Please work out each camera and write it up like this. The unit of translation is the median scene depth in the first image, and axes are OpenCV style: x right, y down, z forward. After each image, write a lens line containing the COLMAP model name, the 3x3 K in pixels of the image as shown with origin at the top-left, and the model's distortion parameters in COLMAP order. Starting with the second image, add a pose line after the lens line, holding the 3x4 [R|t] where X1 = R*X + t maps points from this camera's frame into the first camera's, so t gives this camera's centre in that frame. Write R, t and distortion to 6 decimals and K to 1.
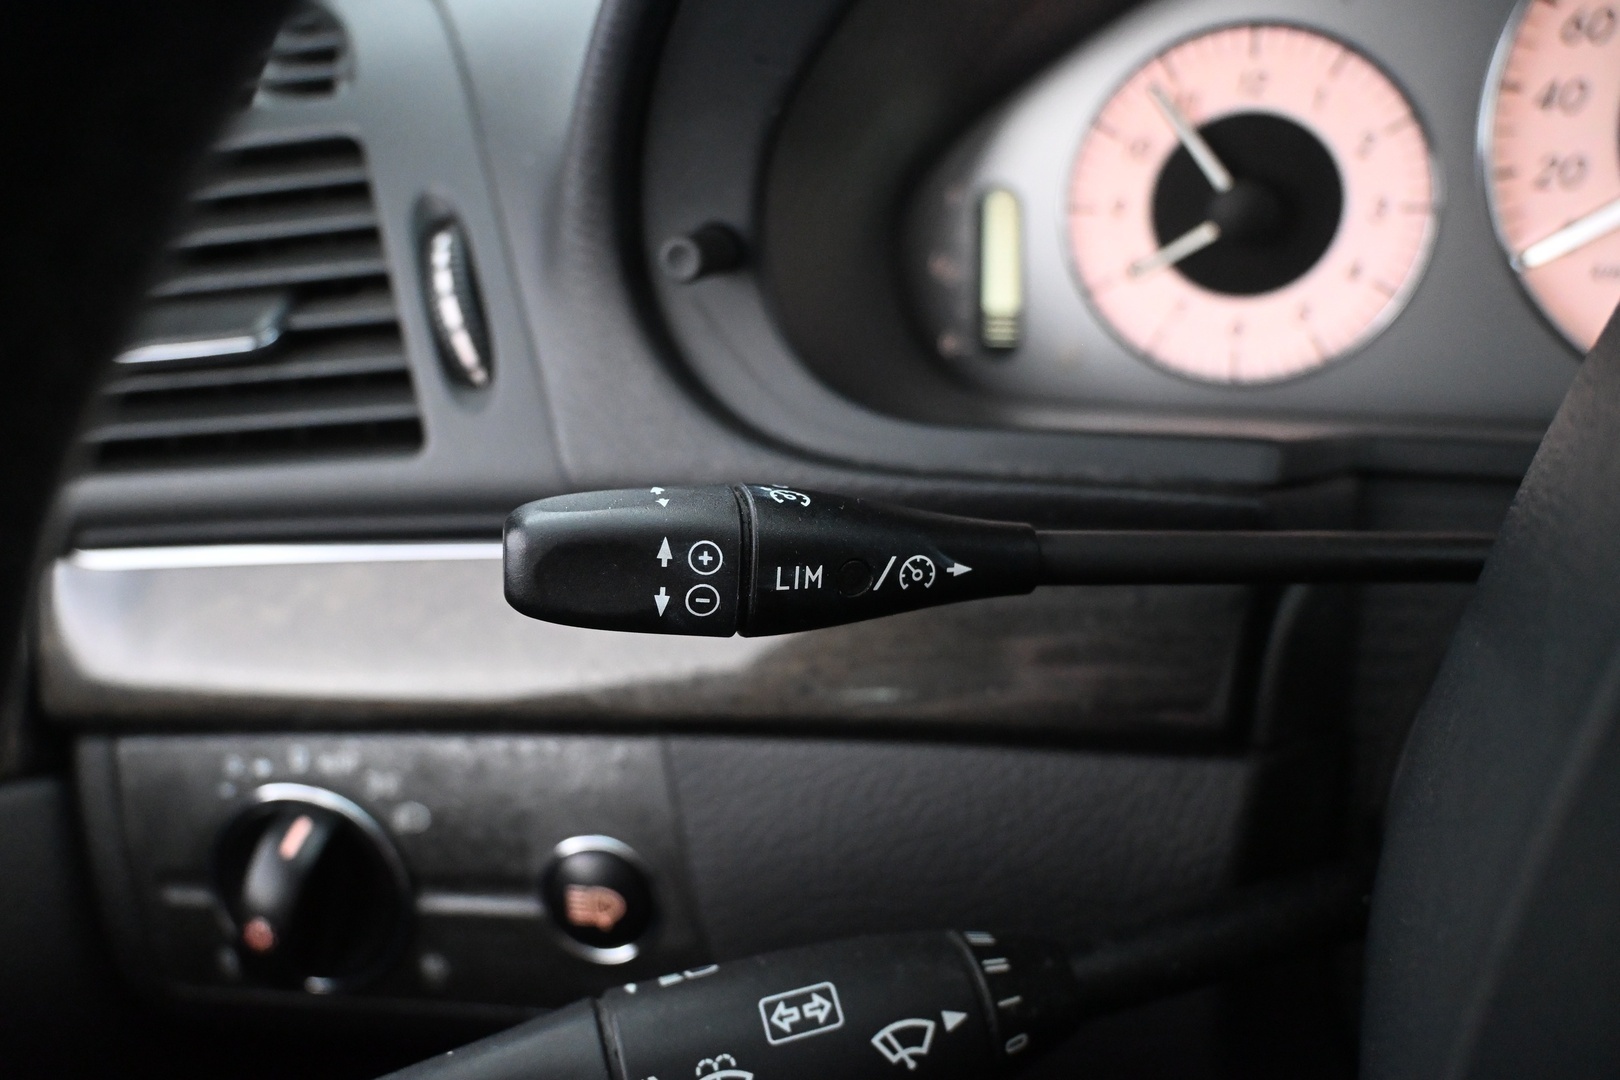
lens RADIAL K [[1415.7, 0, 808.1], [0, 1415.7, 531.6], [0, 0, 1]] dist [0.021742, -0.001794]
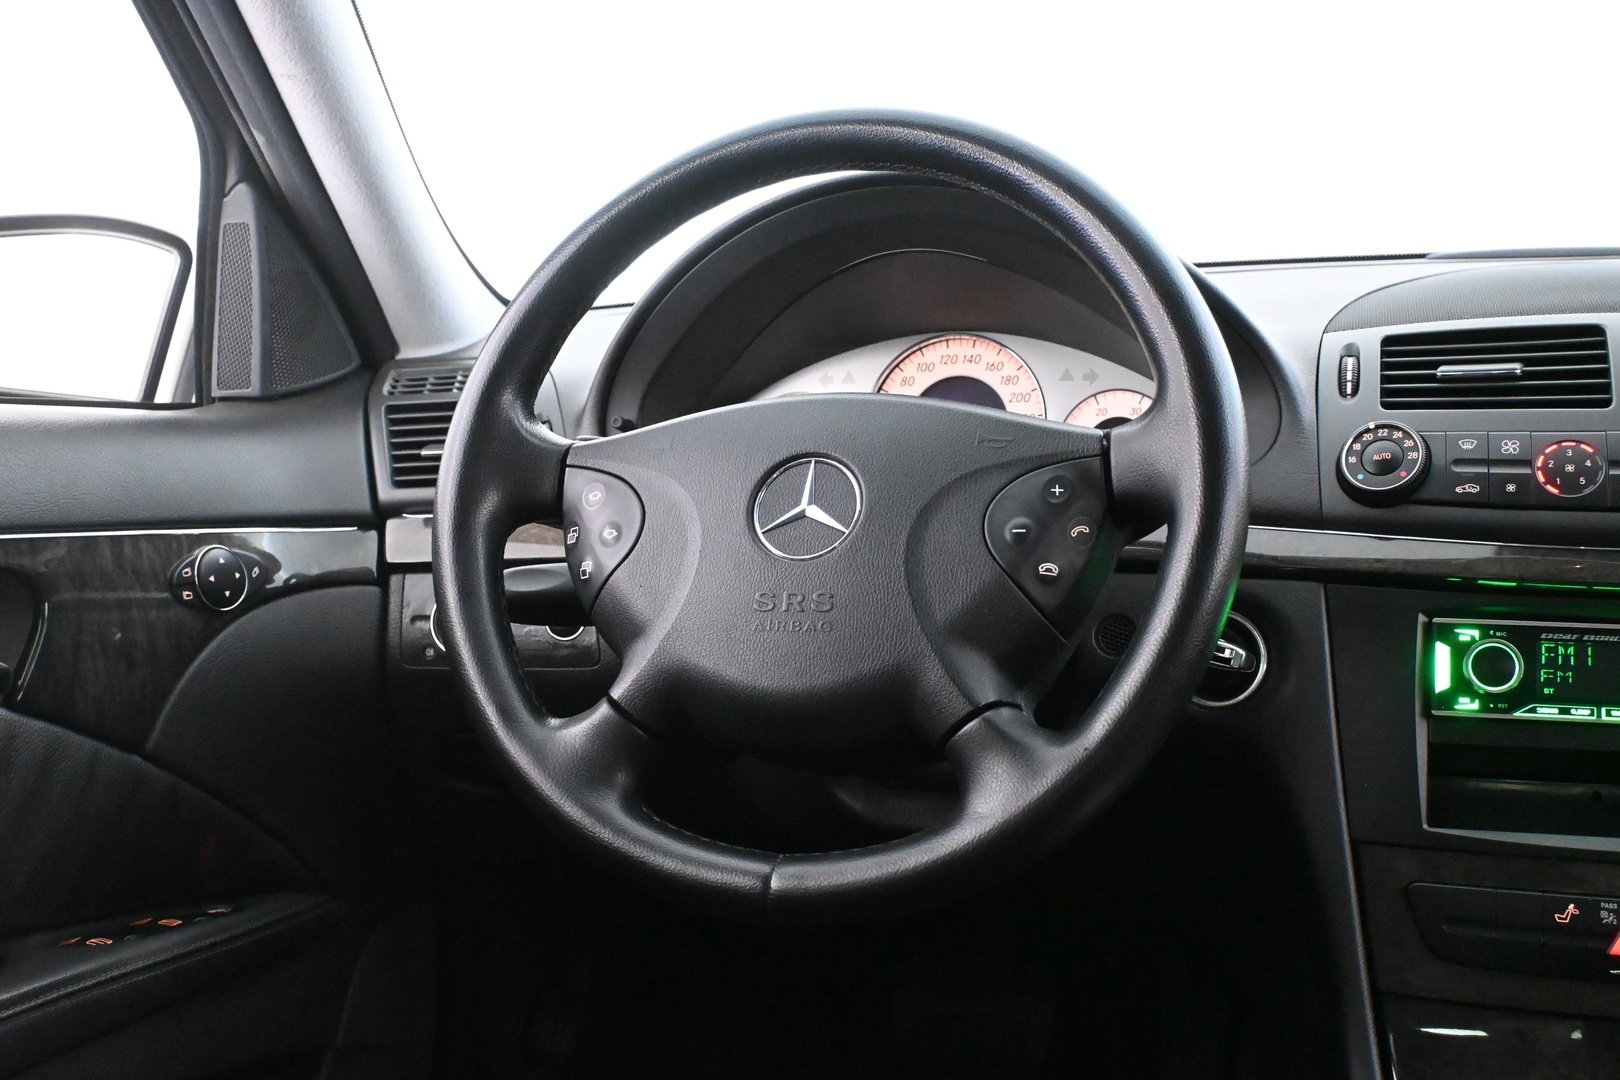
lens RADIAL K [[1833.1, 0, 805.7], [0, 1833.1, 533.4], [0, 0, 1]] dist [-0.000715, 0.000000]
pose [[0.996535, 0.080531, 0.020806, 0.269286], [-0.063790, 0.900503, -0.430145, 1.743544], [-0.053376, 0.427327, 0.902520, -2.657427]]
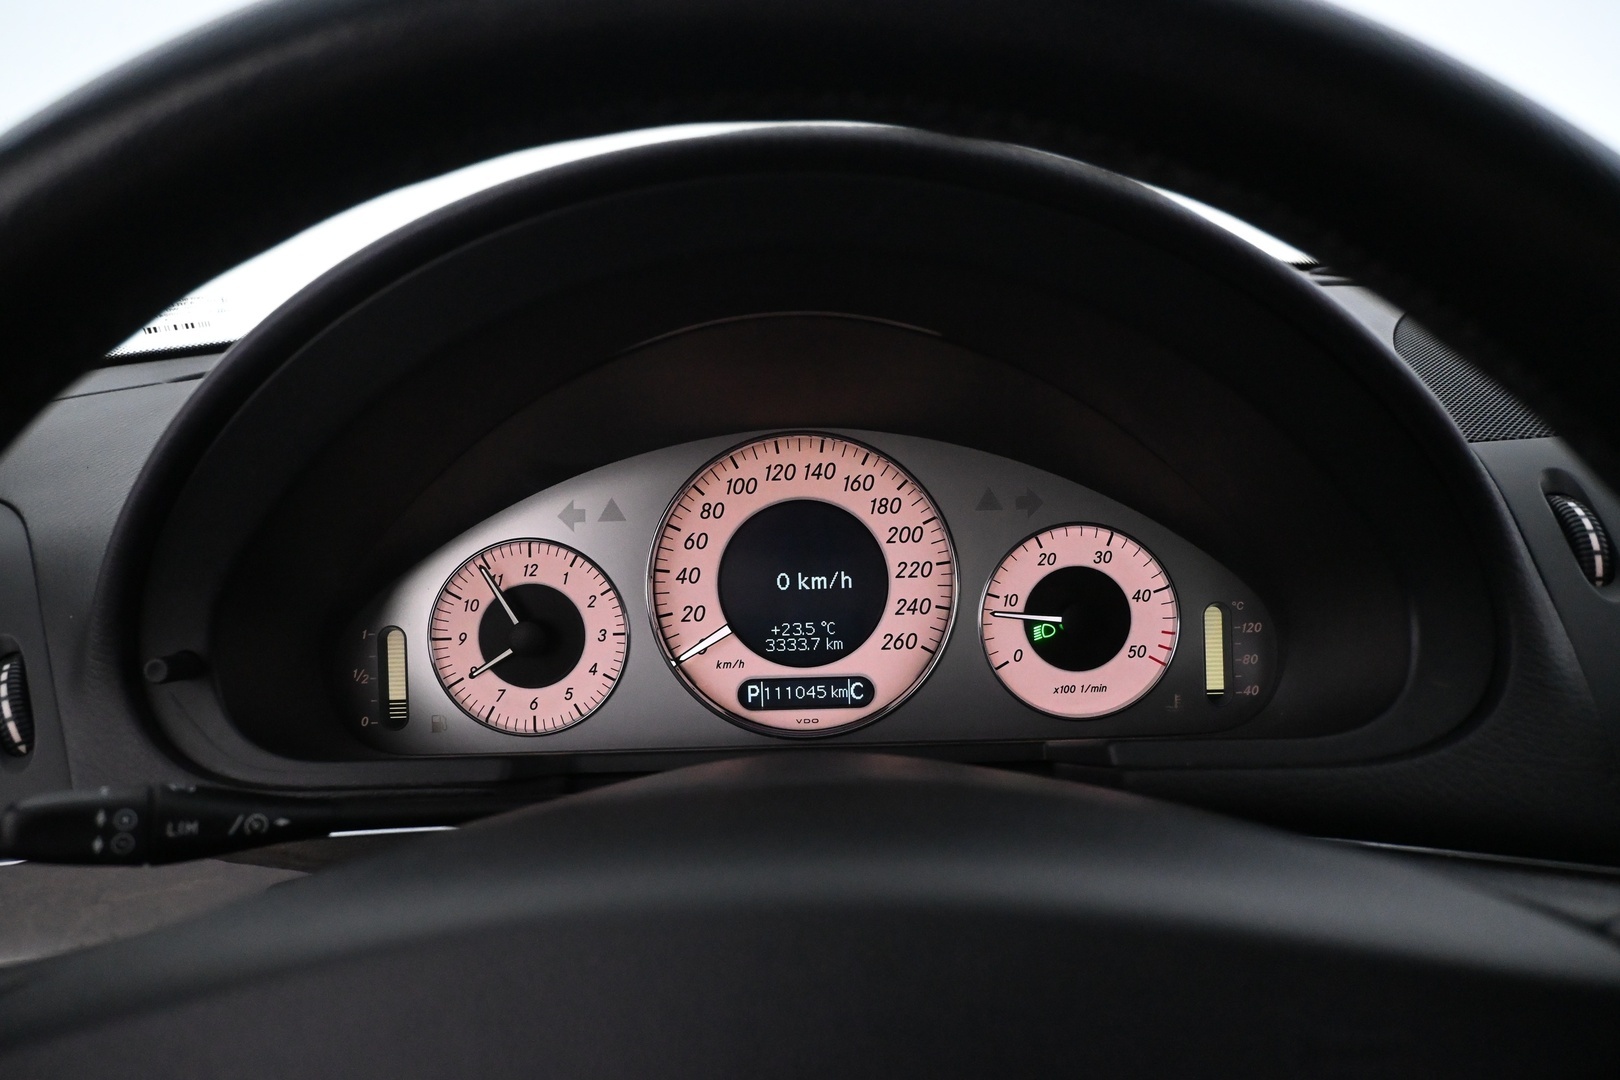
lens RADIAL K [[1181.9, 0, 826.7], [0, 1181.9, 533.4], [0, 0, 1]] dist [-0.030449, 0.013999]
pose [[0.951566, -0.000608, 0.307443, 0.217926], [0.098367, 0.948034, -0.302582, 0.142488], [-0.291282, 0.318169, 0.902177, -0.514058]]
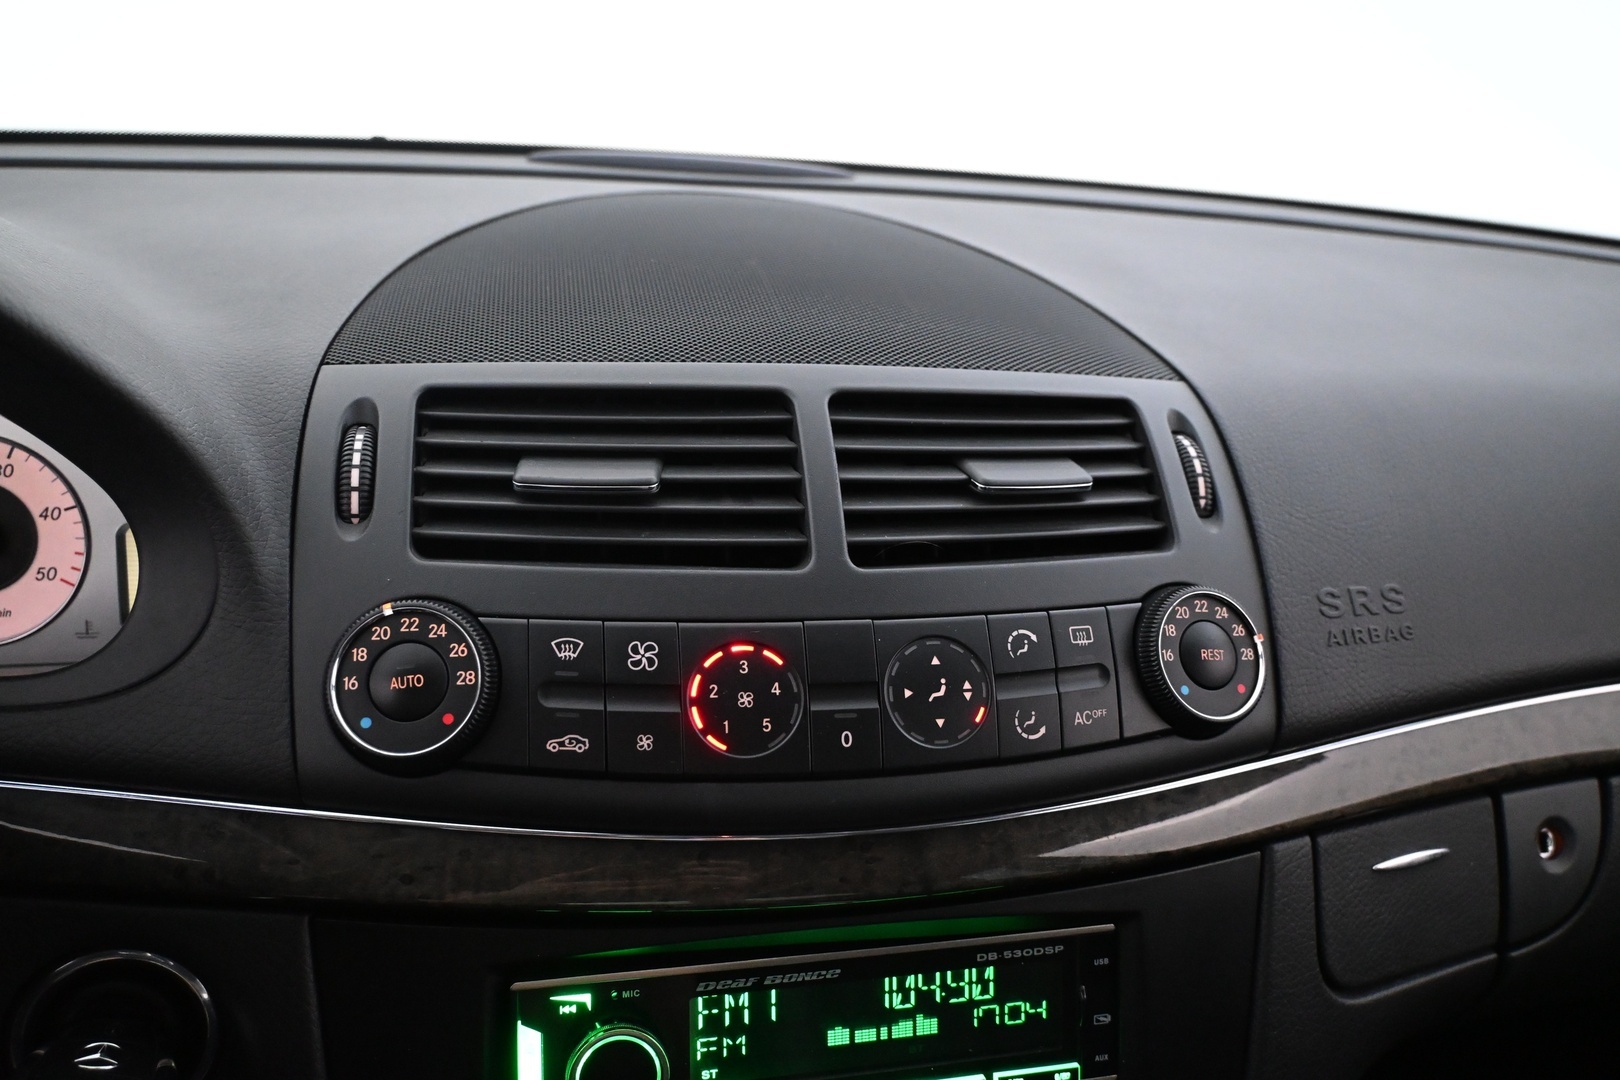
lens RADIAL K [[1192.1, 0, 792.9], [0, 1192.1, 563.3], [0, 0, 1]] dist [-0.020518, 0.013073]
pose [[0.860194, -0.022903, 0.509452, 1.137485], [0.130064, 0.975807, -0.175741, 0.221428], [-0.493102, 0.217433, 0.842362, -0.857876]]
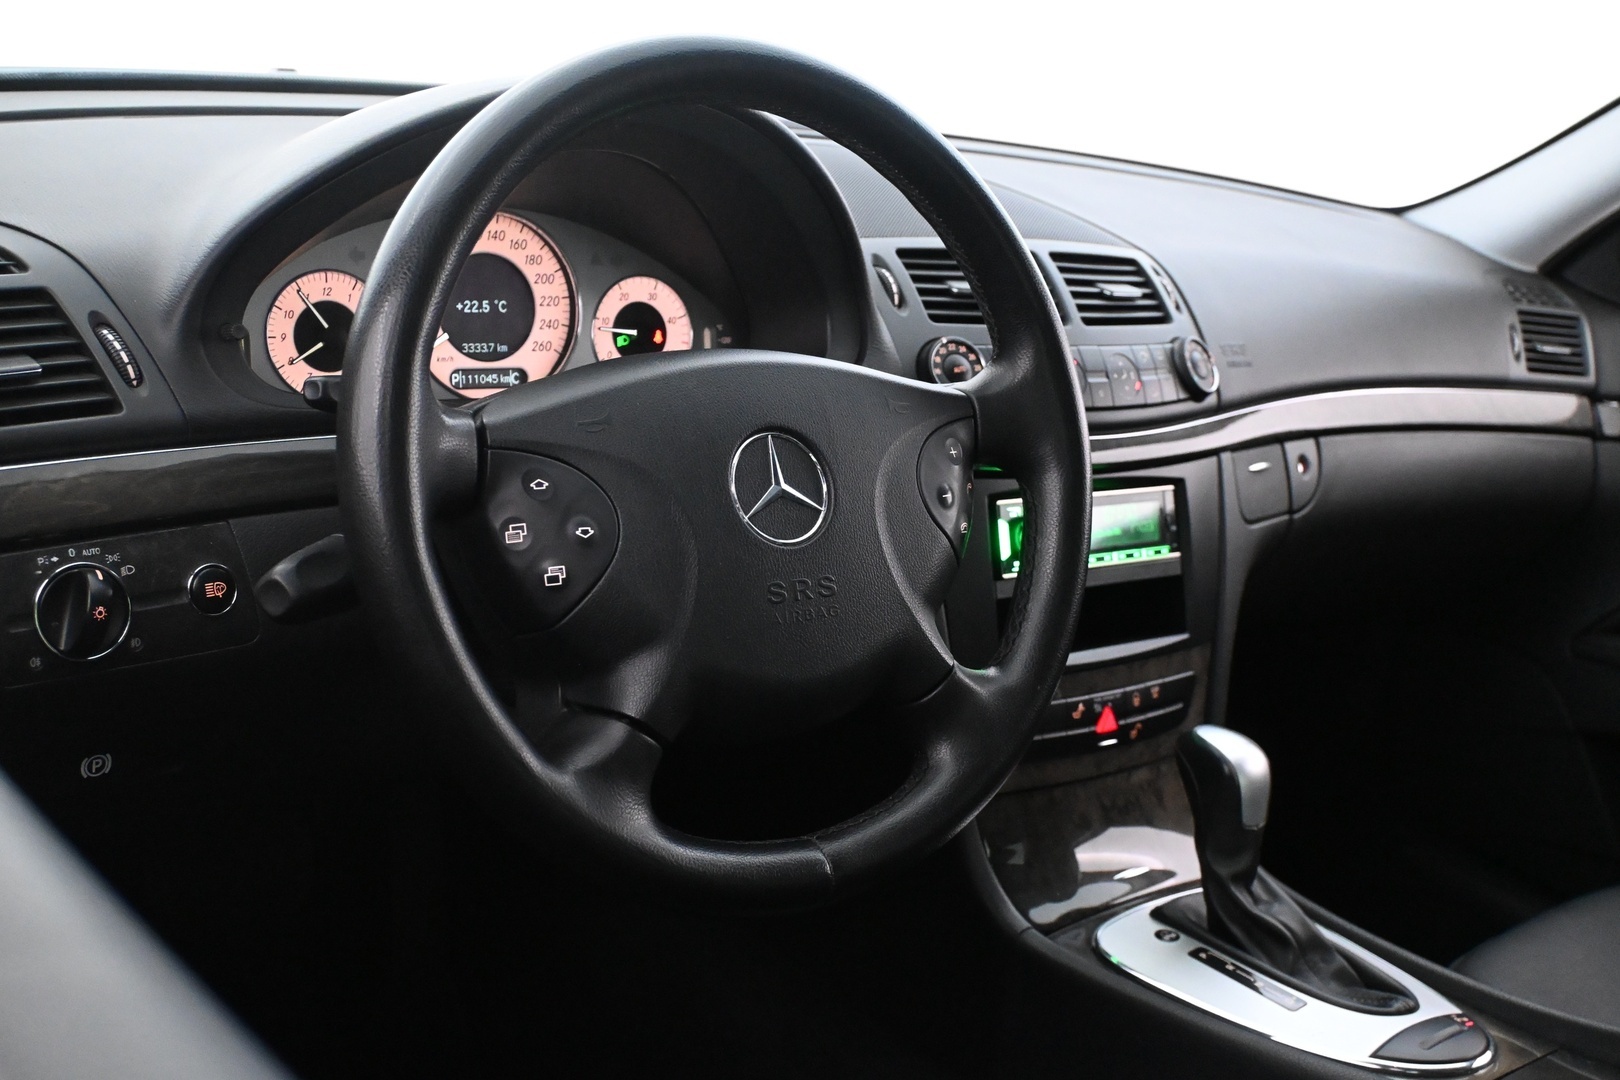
lens RADIAL K [[1736.5, 0, 815.9], [0, 1736.5, 533.5], [0, 0, 1]] dist [0.008472, 0.000000]
pose [[0.539081, -0.062985, 0.839895, -2.057542], [0.276187, 0.955281, -0.105631, 0.754692], [-0.795683, 0.288912, 0.532370, -1.408949]]
